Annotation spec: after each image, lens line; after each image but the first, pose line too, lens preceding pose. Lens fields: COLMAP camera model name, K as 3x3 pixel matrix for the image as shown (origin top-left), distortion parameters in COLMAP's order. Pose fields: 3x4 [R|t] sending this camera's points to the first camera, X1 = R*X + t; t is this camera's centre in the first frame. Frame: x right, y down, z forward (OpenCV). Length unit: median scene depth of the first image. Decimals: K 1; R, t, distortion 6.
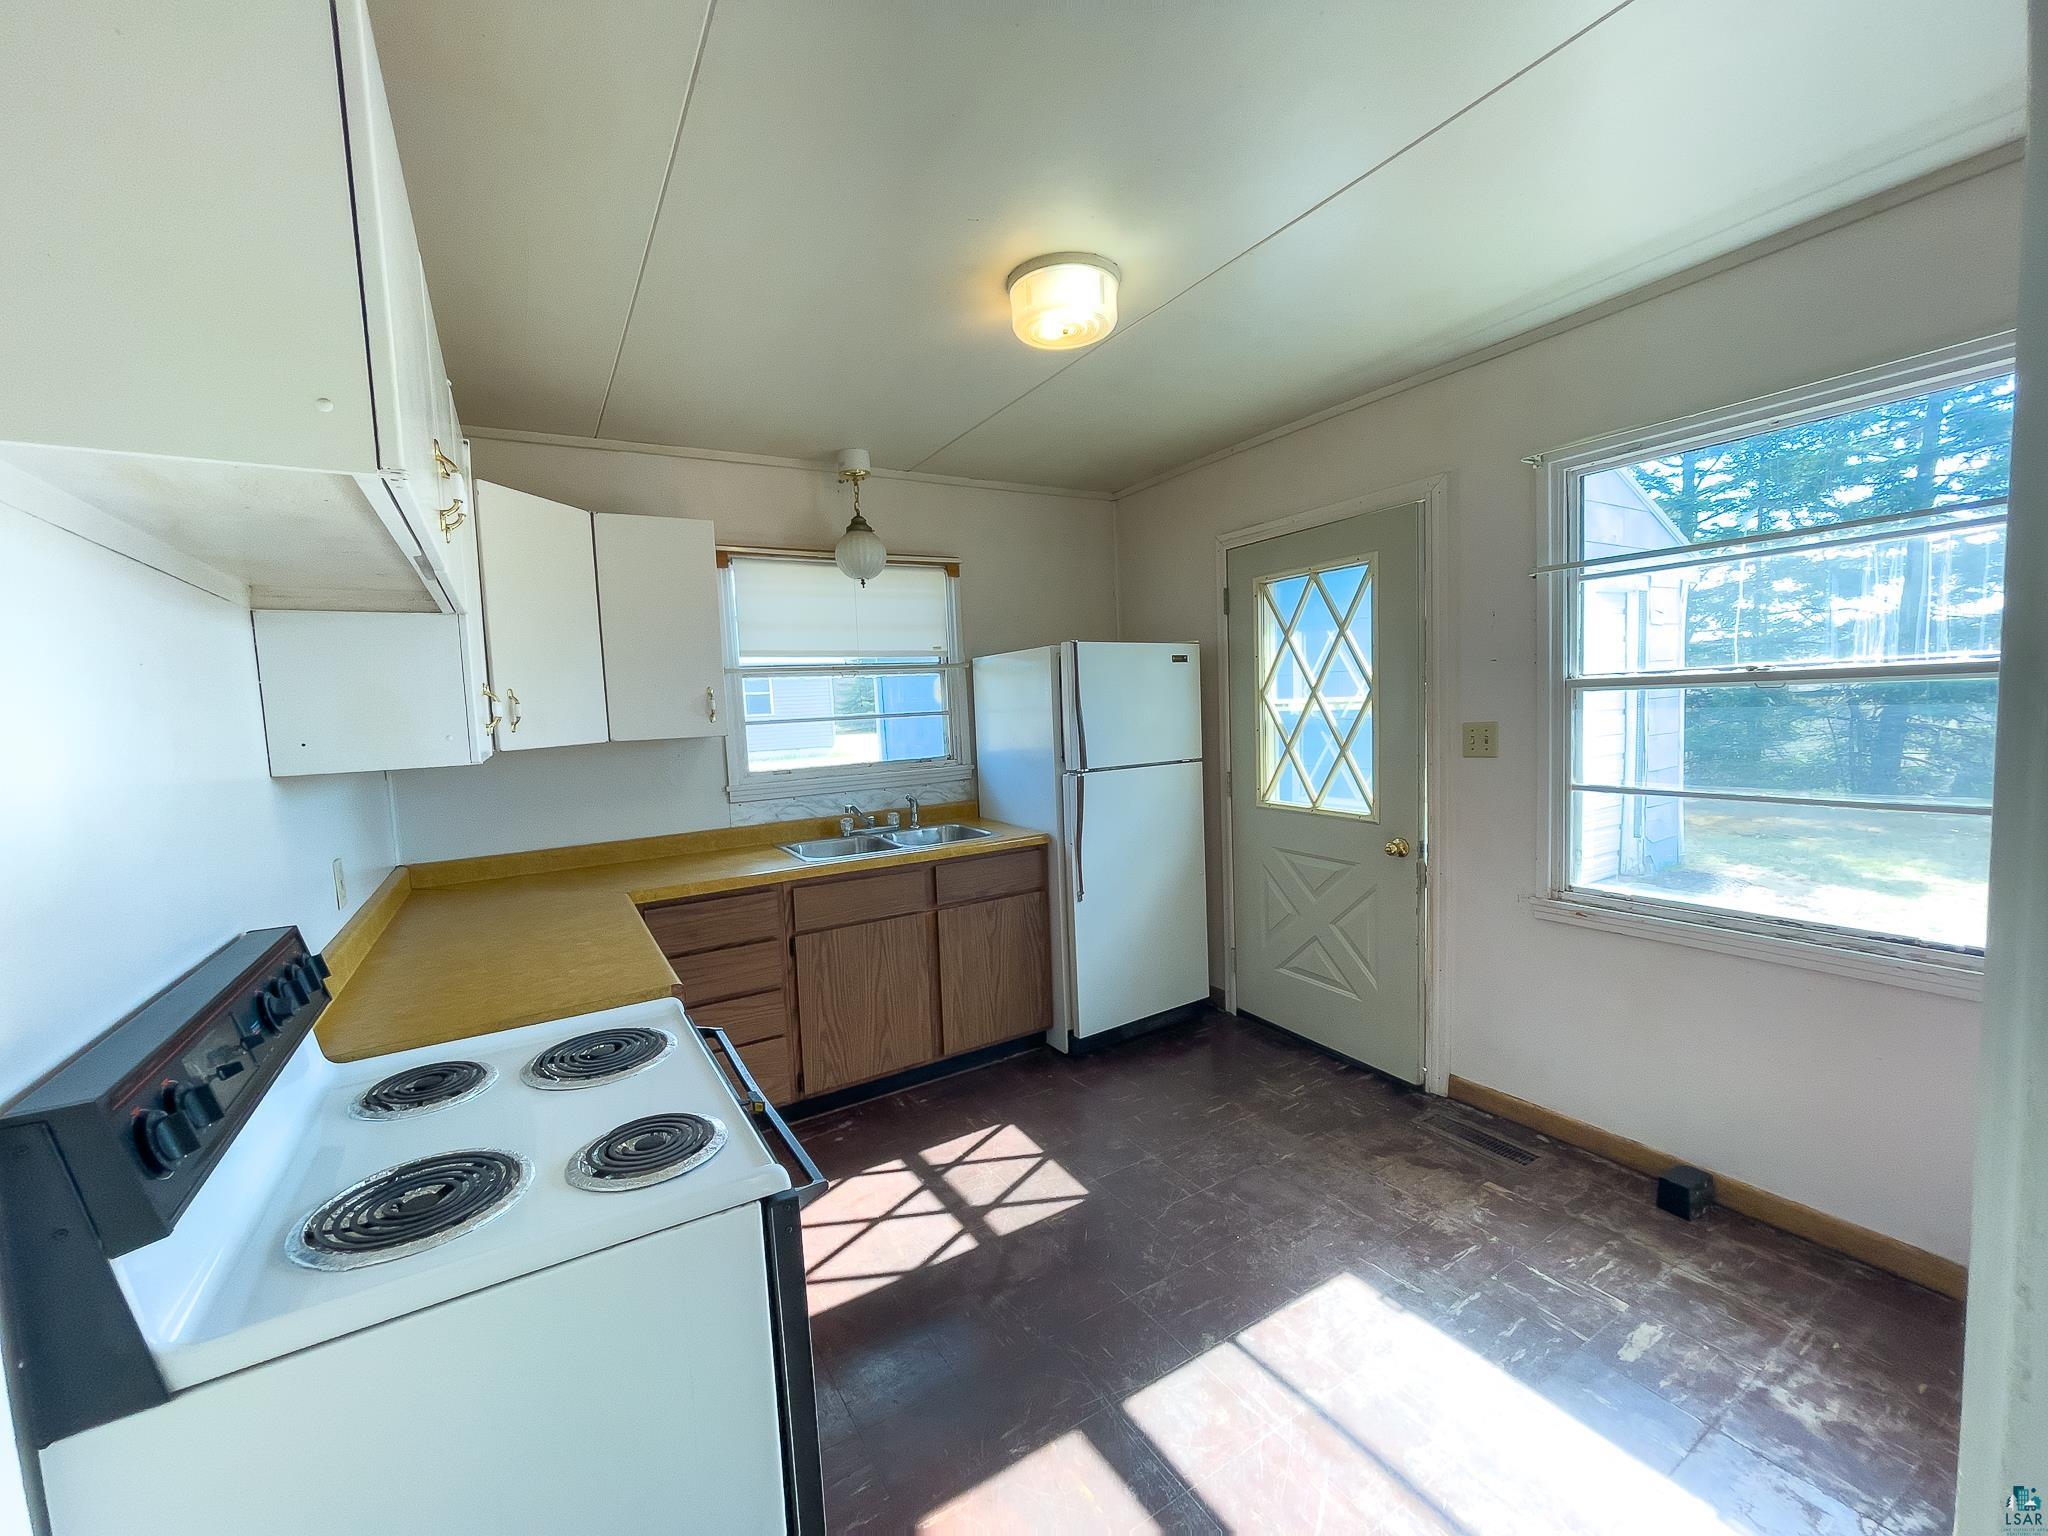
lens RADIAL K [[831.9, 0, 1019.8], [0, 831.9, 771.2], [0, 0, 1]] dist [-0.003083, 0.004304]
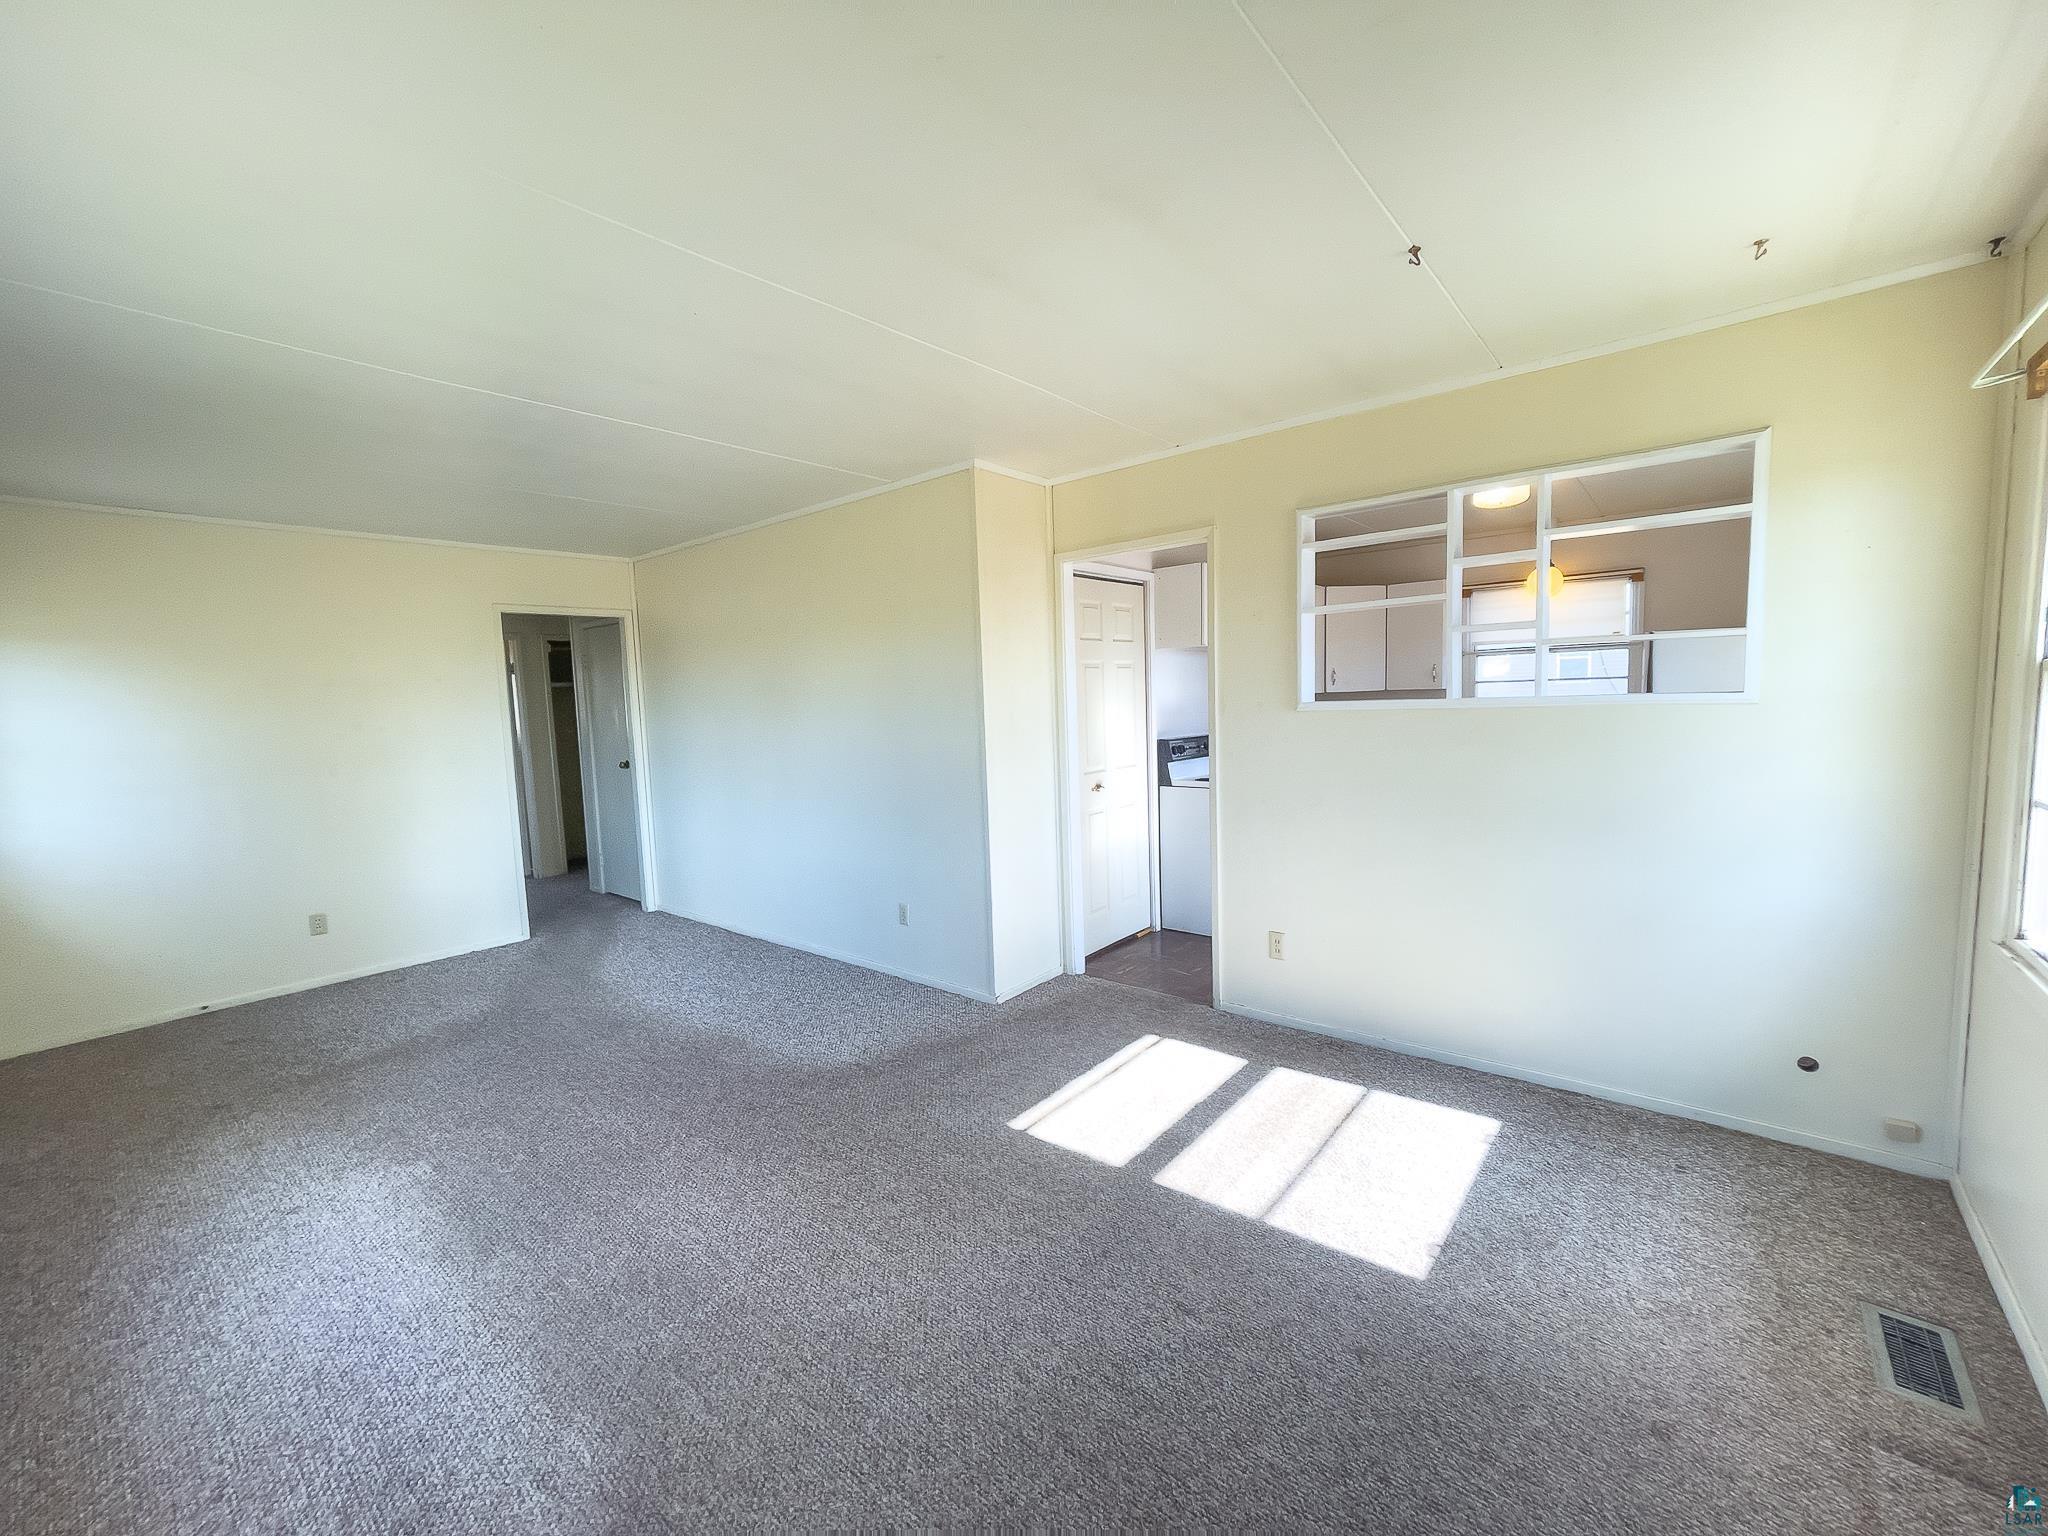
lens RADIAL K [[834.7, 0, 1017.0], [0, 834.7, 773.1], [0, 0, 1]] dist [-0.013378, 0.011518]
pose [[0.327631, 0.118261, -0.937375, 1.249350], [-0.058509, 0.992771, 0.104800, 0.005169], [0.942992, 0.020509, 0.332182, -0.618112]]
